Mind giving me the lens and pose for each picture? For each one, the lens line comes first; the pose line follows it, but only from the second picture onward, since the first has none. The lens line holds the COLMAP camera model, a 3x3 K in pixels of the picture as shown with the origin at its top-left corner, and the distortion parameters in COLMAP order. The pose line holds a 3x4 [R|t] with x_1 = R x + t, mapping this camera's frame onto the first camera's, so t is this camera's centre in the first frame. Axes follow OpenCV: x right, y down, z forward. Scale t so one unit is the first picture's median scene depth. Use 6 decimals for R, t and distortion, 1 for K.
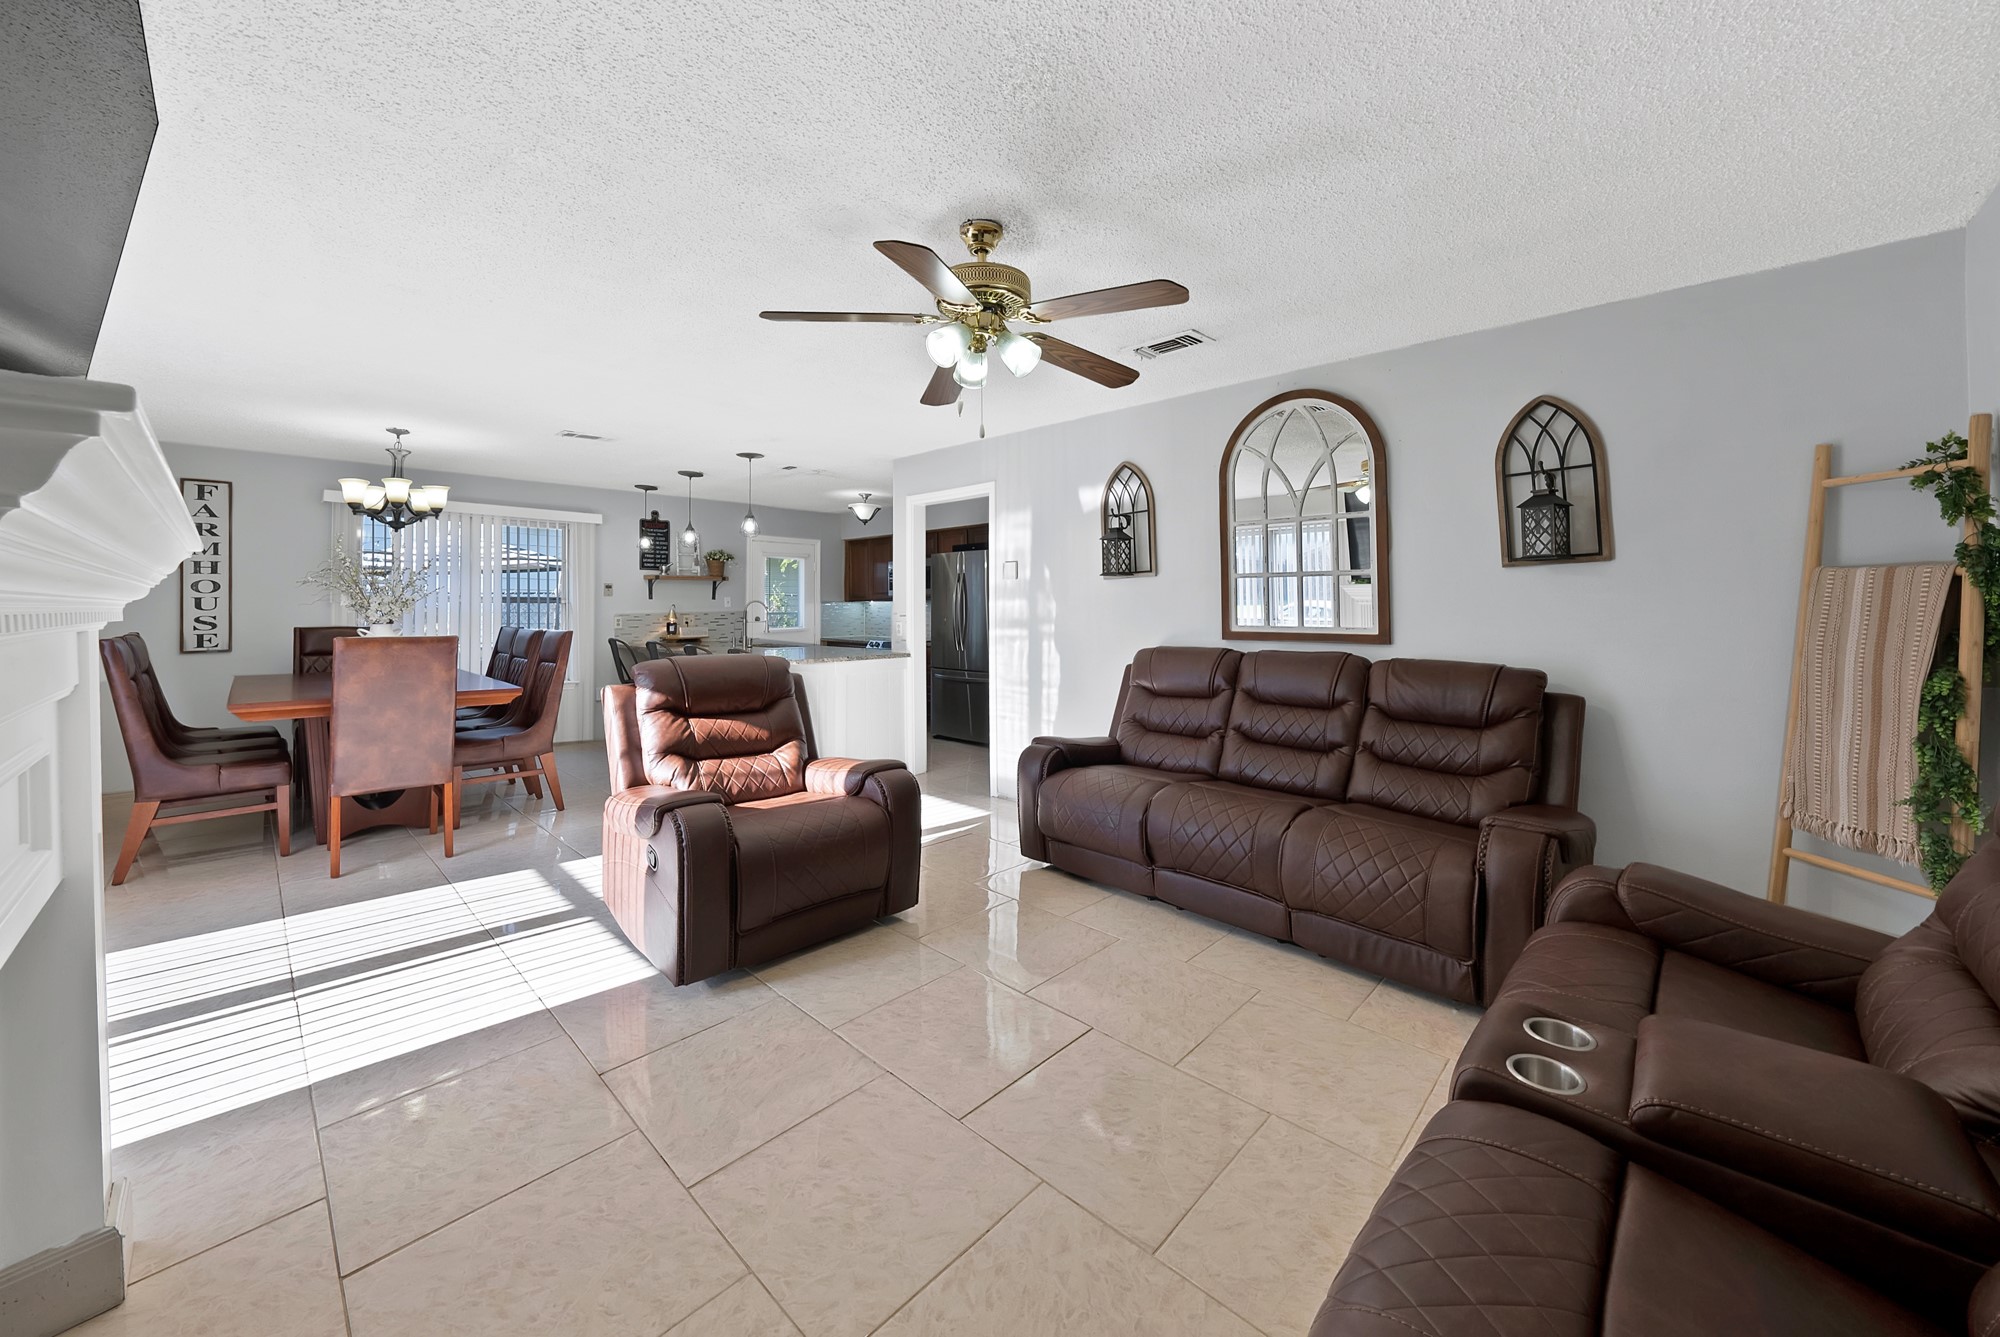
lens RADIAL K [[696.9, 0, 1069.5], [0, 696.9, 593.3], [0, 0, 1]] dist [-0.007724, 0.000517]
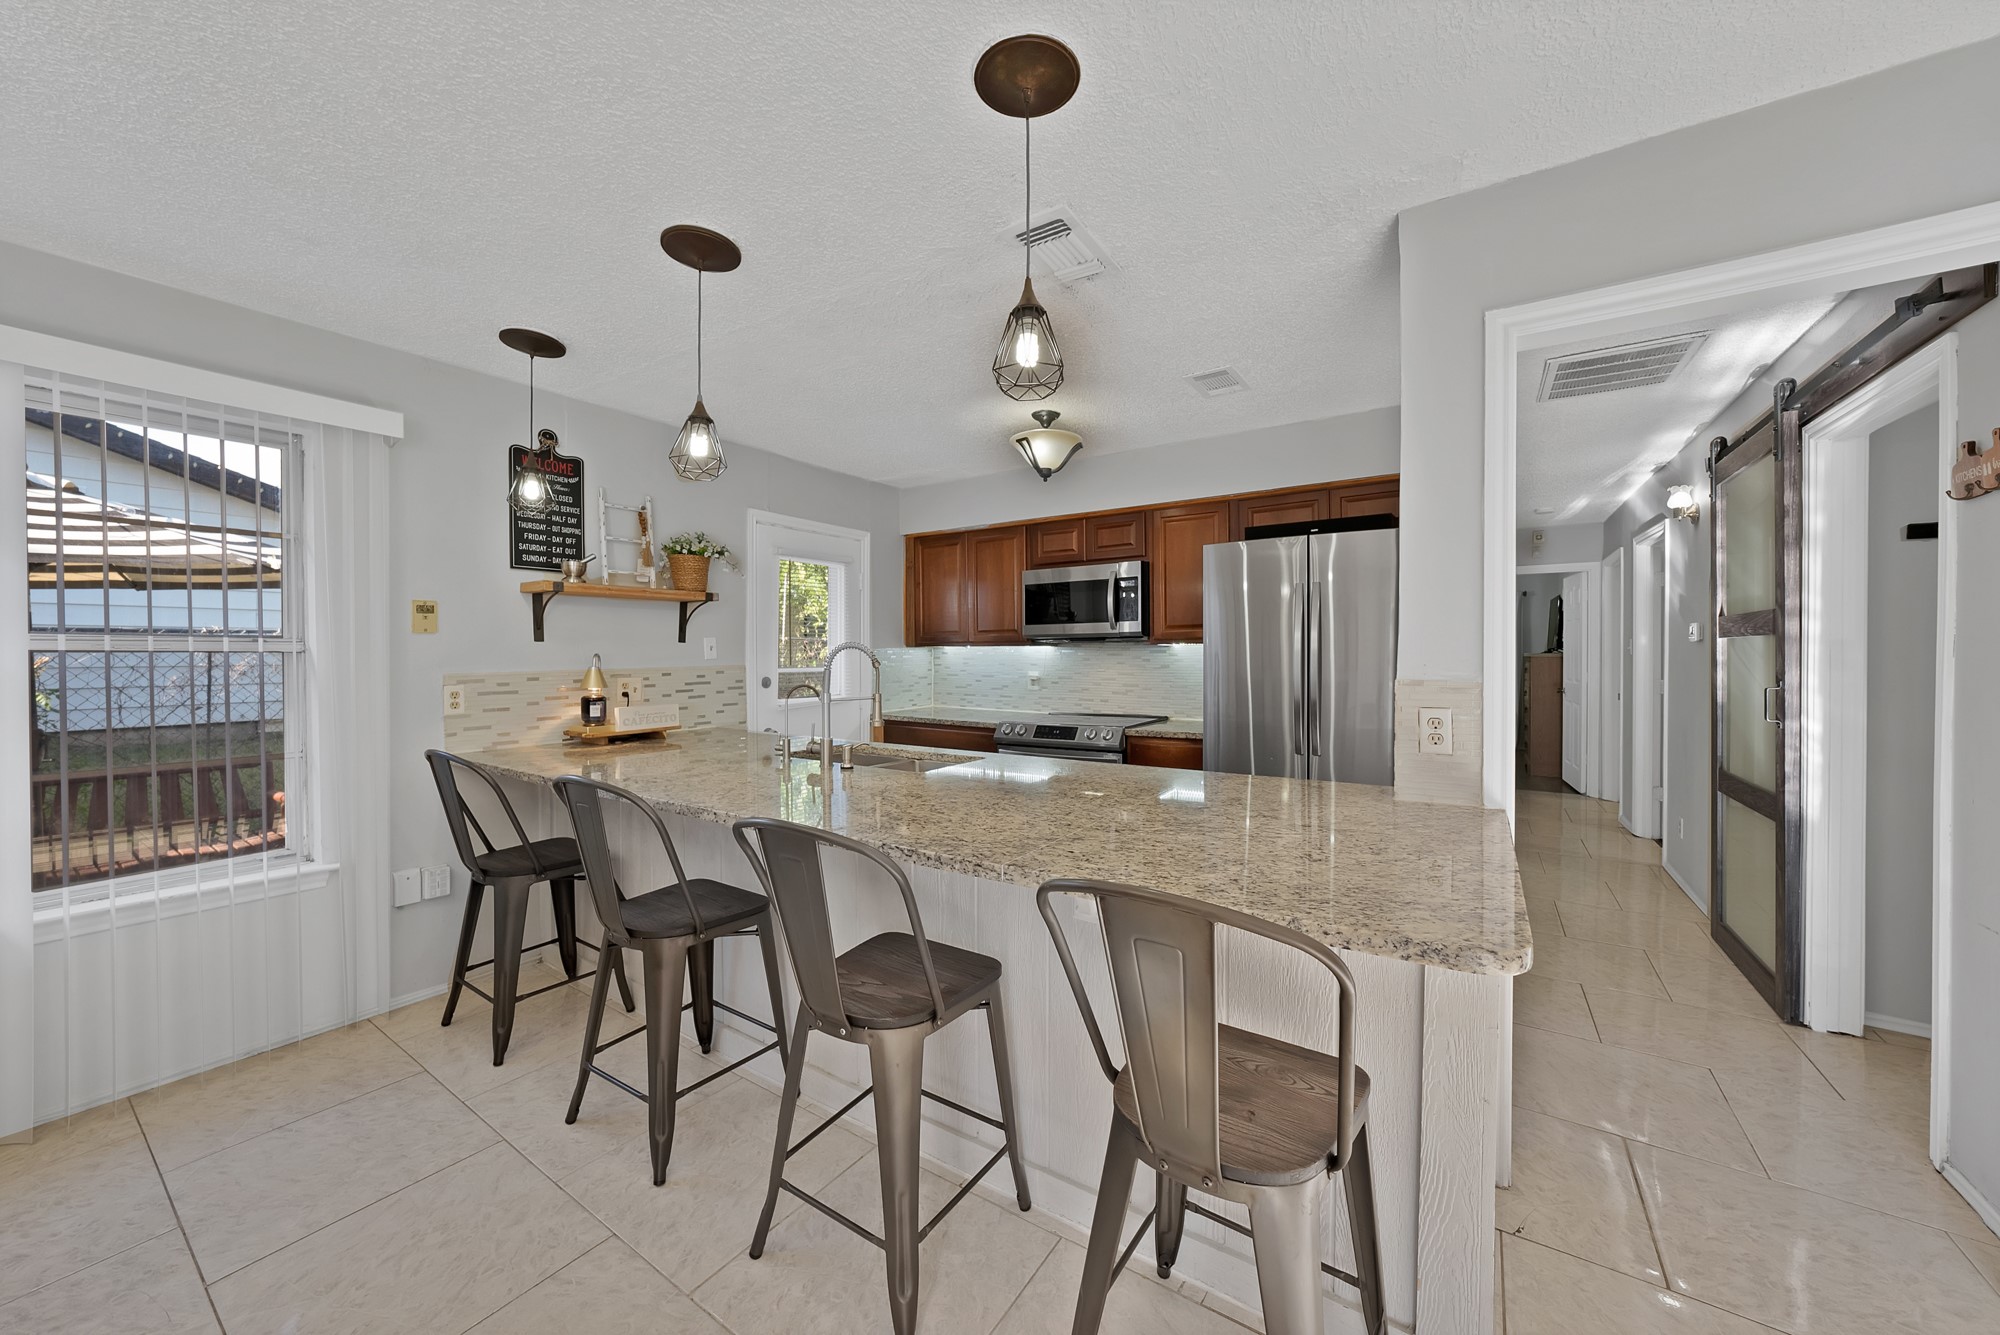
lens RADIAL K [[696.9, 0, 1053.5], [0, 696.9, 651.0], [0, 0, 1]] dist [-0.007724, 0.000517]
pose [[0.989739, -0.001052, 0.142882, -0.517842], [-0.001639, 0.999823, 0.018717, 0.008842], [-0.142877, -0.018759, 0.989563, 0.789341]]
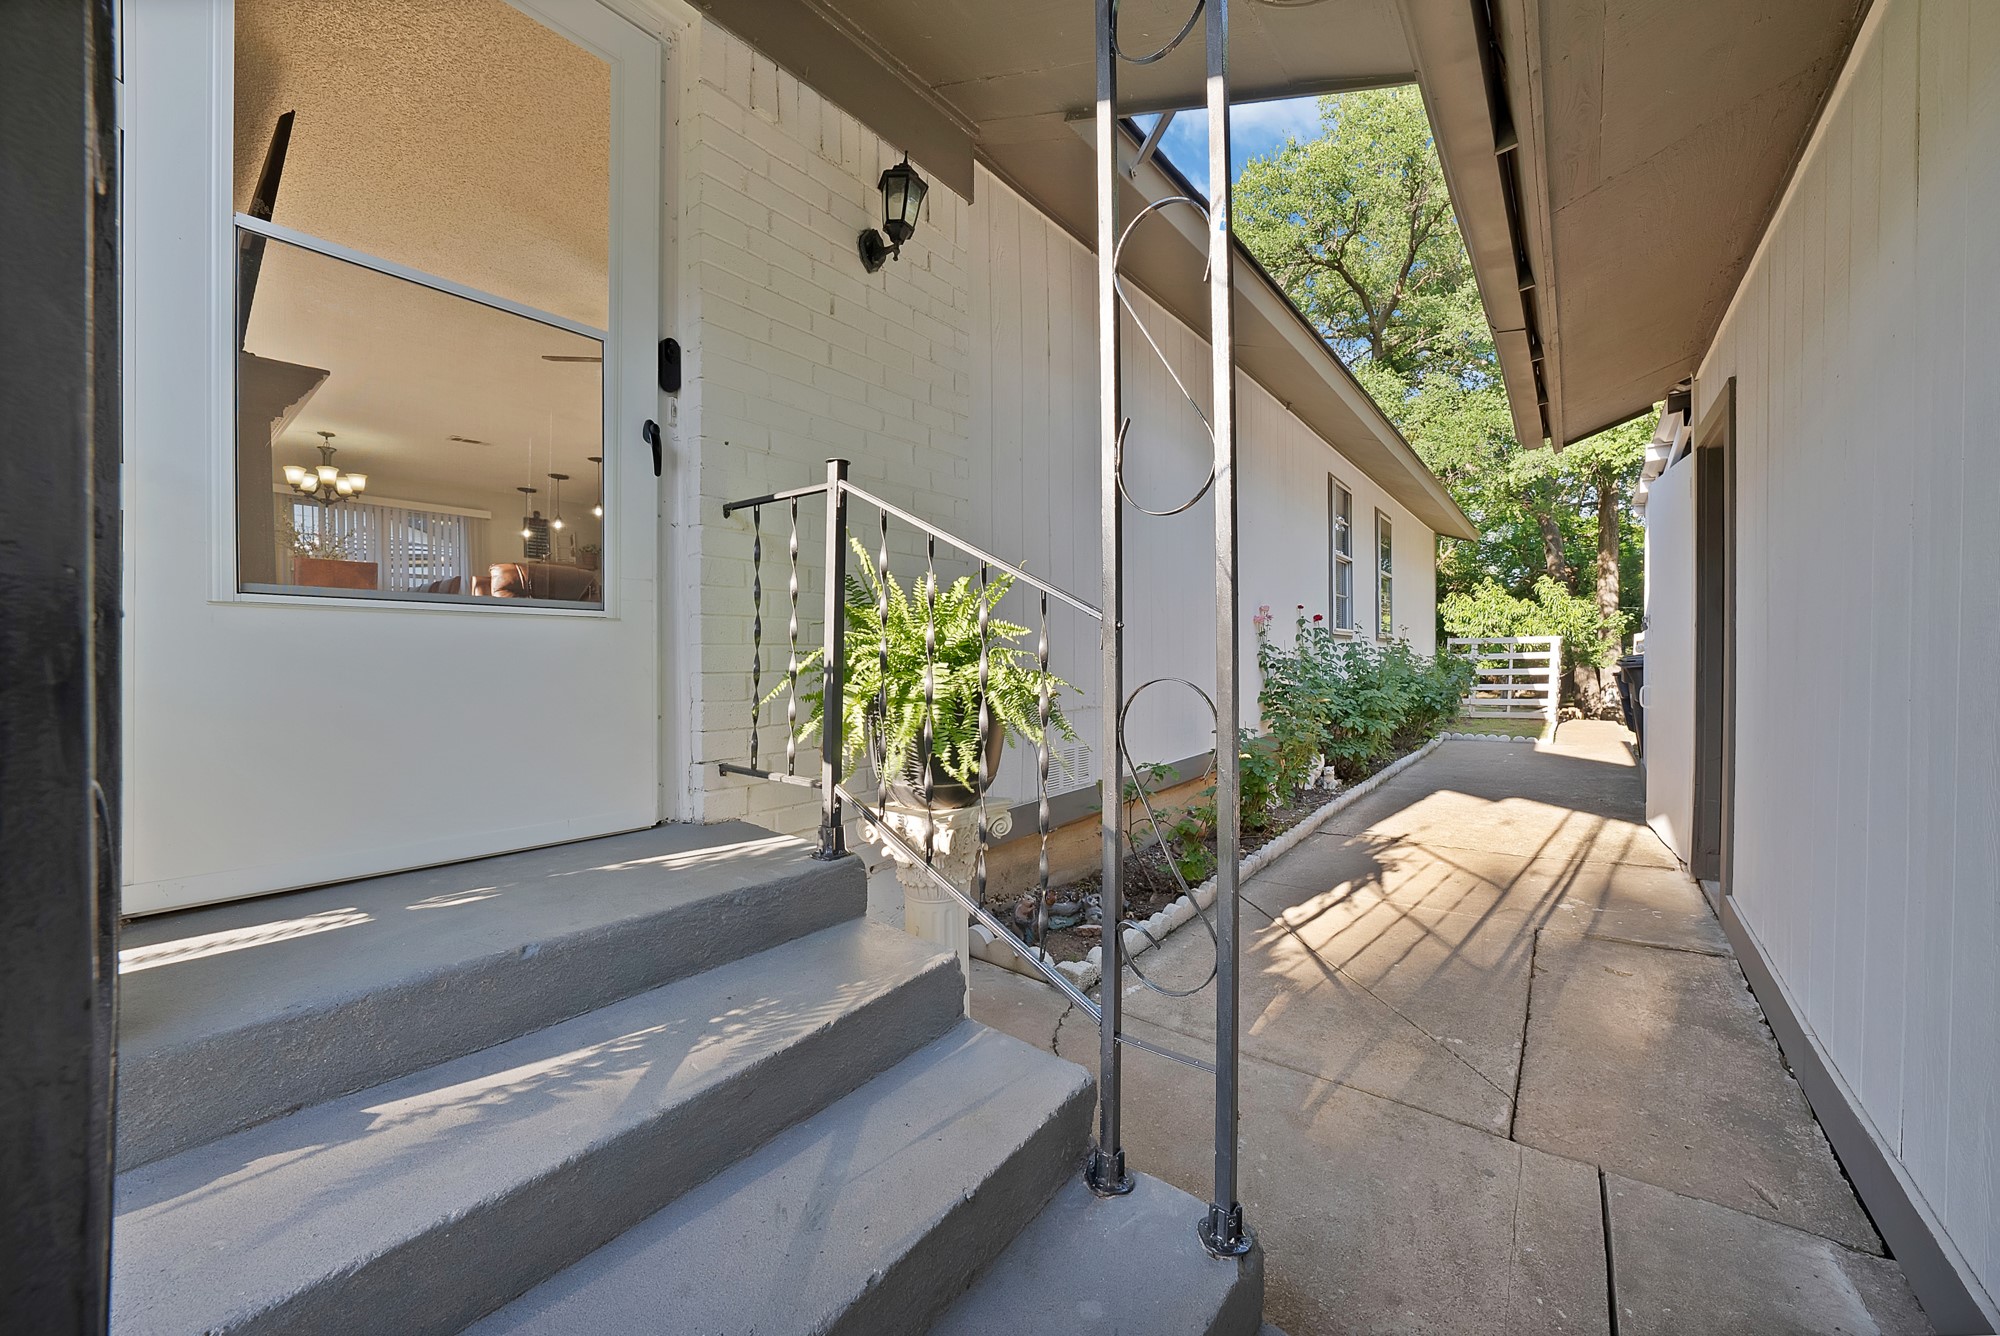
lens RADIAL K [[696.9, 0, 1058.8], [0, 696.9, 655.7], [0, 0, 1]] dist [-0.007724, 0.000517]
pose [[0.997913, 0.002117, 0.064540, 0.384152], [-0.003075, 0.999887, 0.014743, 0.175807], [-0.064501, -0.014910, 0.997806, -0.458080]]
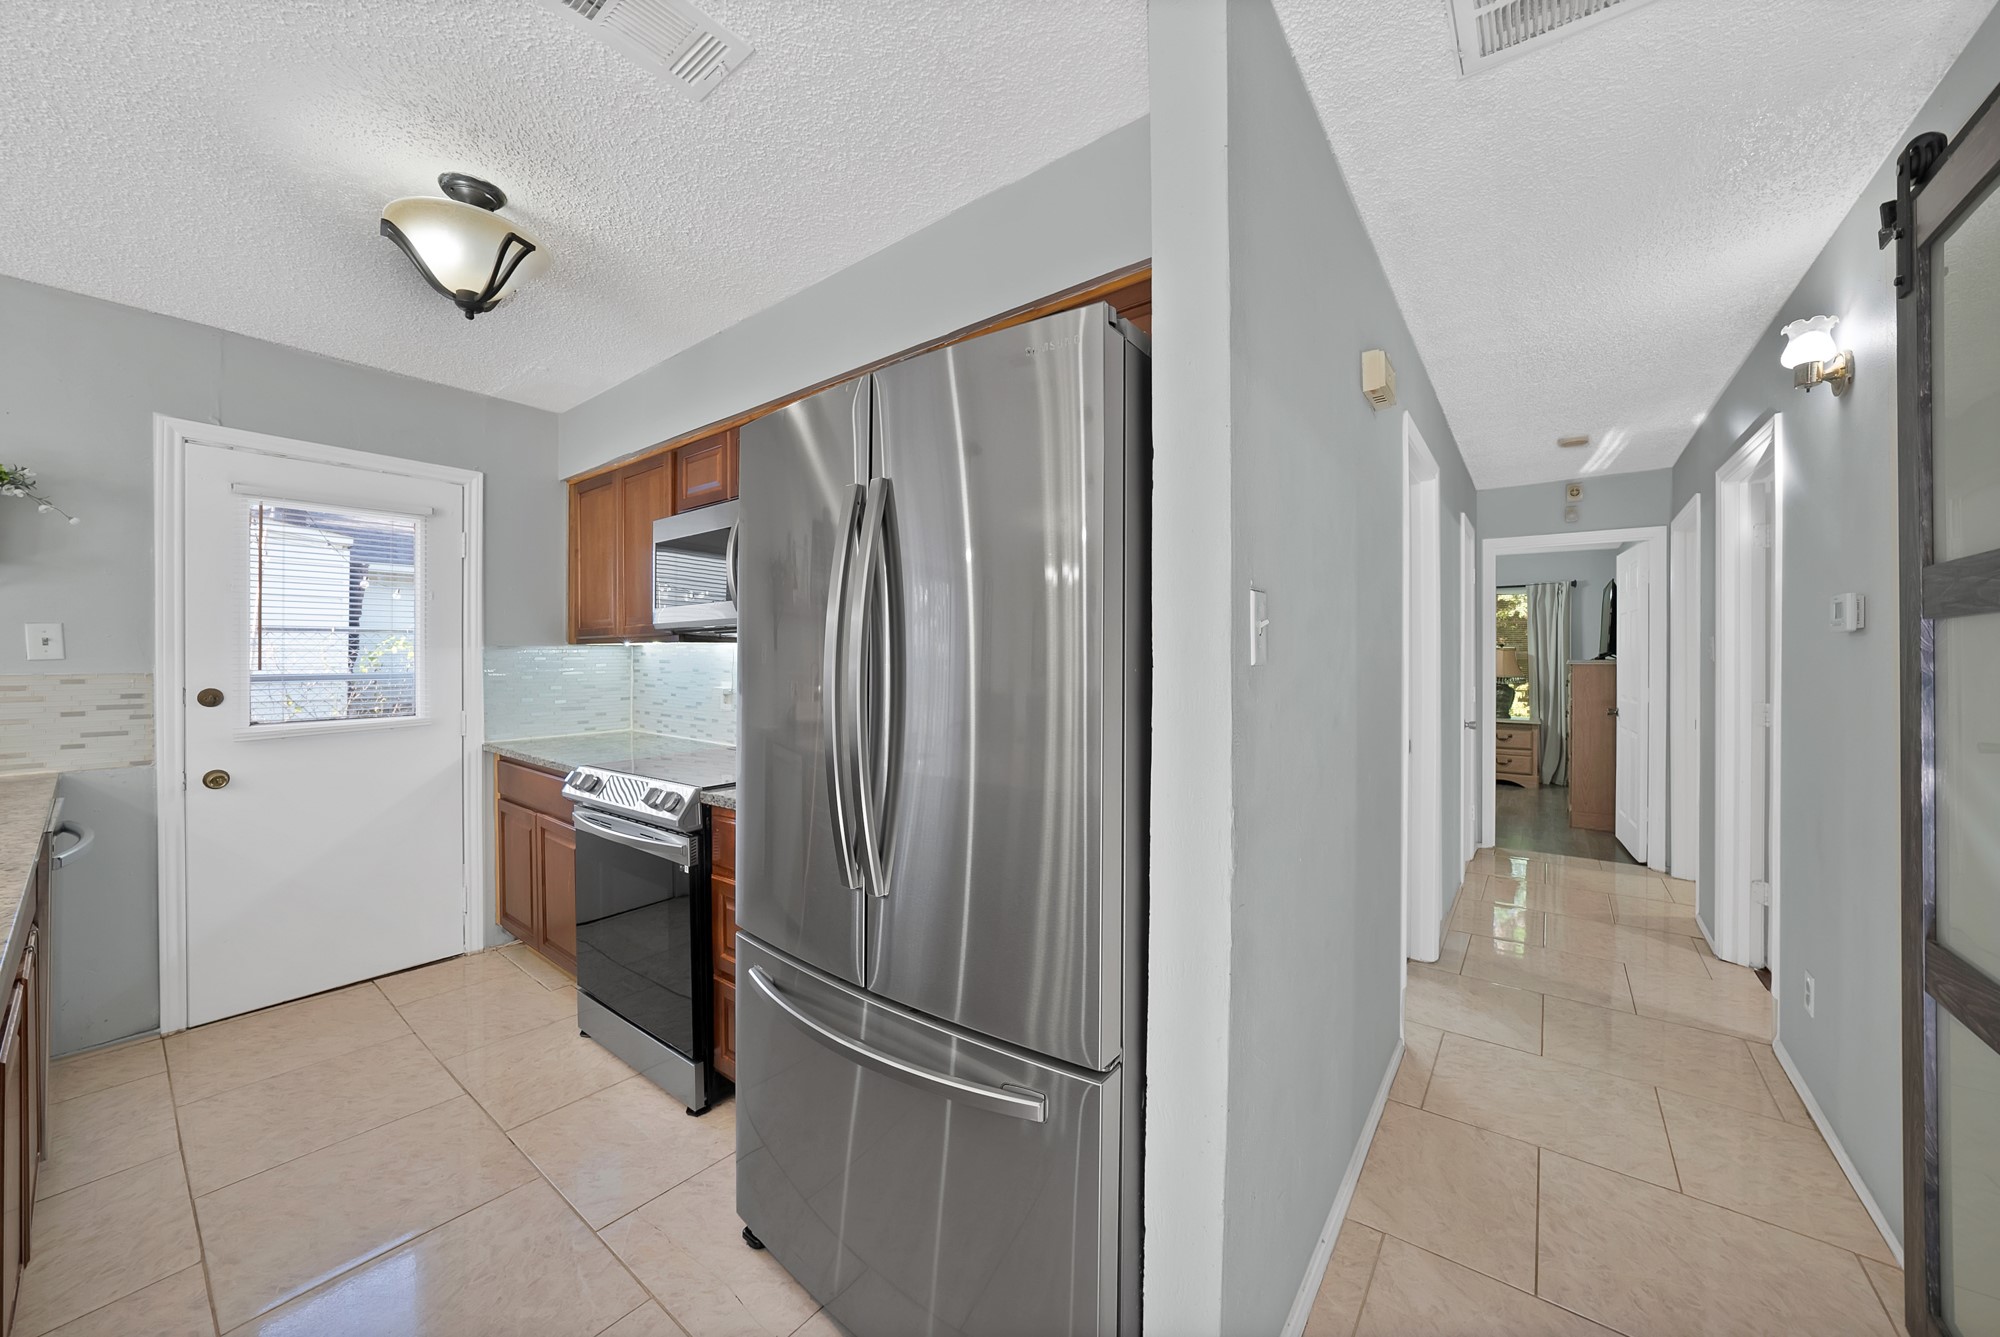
lens RADIAL K [[696.9, 0, 1034.9], [0, 696.9, 654.6], [0, 0, 1]] dist [-0.007724, 0.000517]
pose [[0.998516, 0.002138, 0.054415, -0.160609], [-0.002900, 0.999899, 0.013926, 0.021141], [-0.054380, -0.014064, 0.998421, 1.100750]]
